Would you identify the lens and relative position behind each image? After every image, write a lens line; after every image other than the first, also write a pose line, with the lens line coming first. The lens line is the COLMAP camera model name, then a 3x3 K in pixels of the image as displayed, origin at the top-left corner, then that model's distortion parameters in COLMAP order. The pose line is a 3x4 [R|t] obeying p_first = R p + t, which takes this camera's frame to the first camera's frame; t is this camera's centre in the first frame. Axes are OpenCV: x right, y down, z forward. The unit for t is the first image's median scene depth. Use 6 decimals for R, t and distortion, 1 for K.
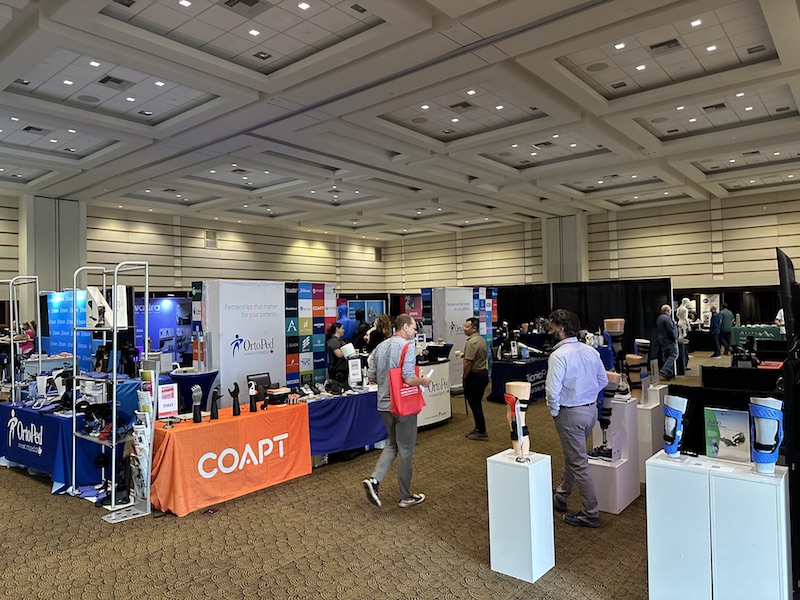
lens RADIAL K [[562.2, 0, 402.5], [0, 562.2, 298.5], [0, 0, 1]] dist [0.005788, -0.002436]
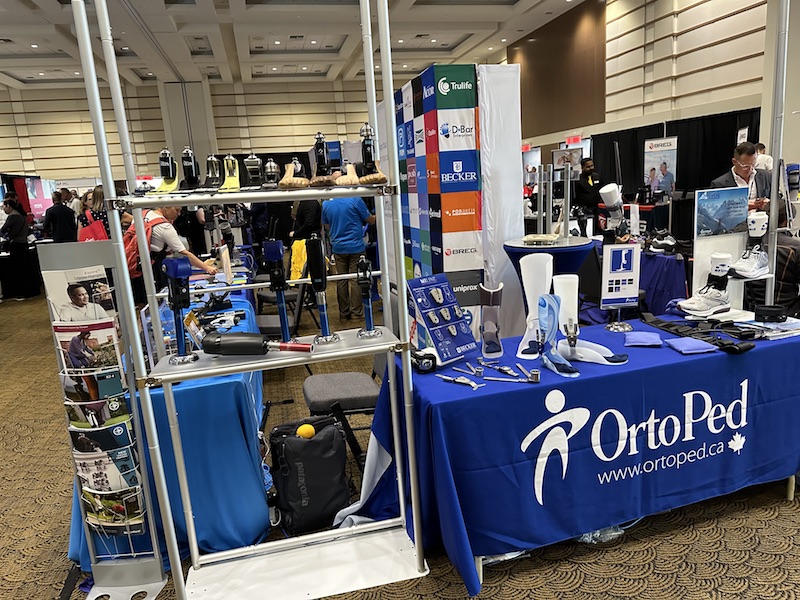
lens RADIAL K [[562.2, 0, 402.4], [0, 562.2, 302.1], [0, 0, 1]] dist [0.005788, -0.002436]
pose [[0.589158, -0.183731, 0.786851, -0.249471], [0.039938, 0.979236, 0.198750, 0.021630], [-0.807030, -0.085670, 0.584263, 0.228043]]
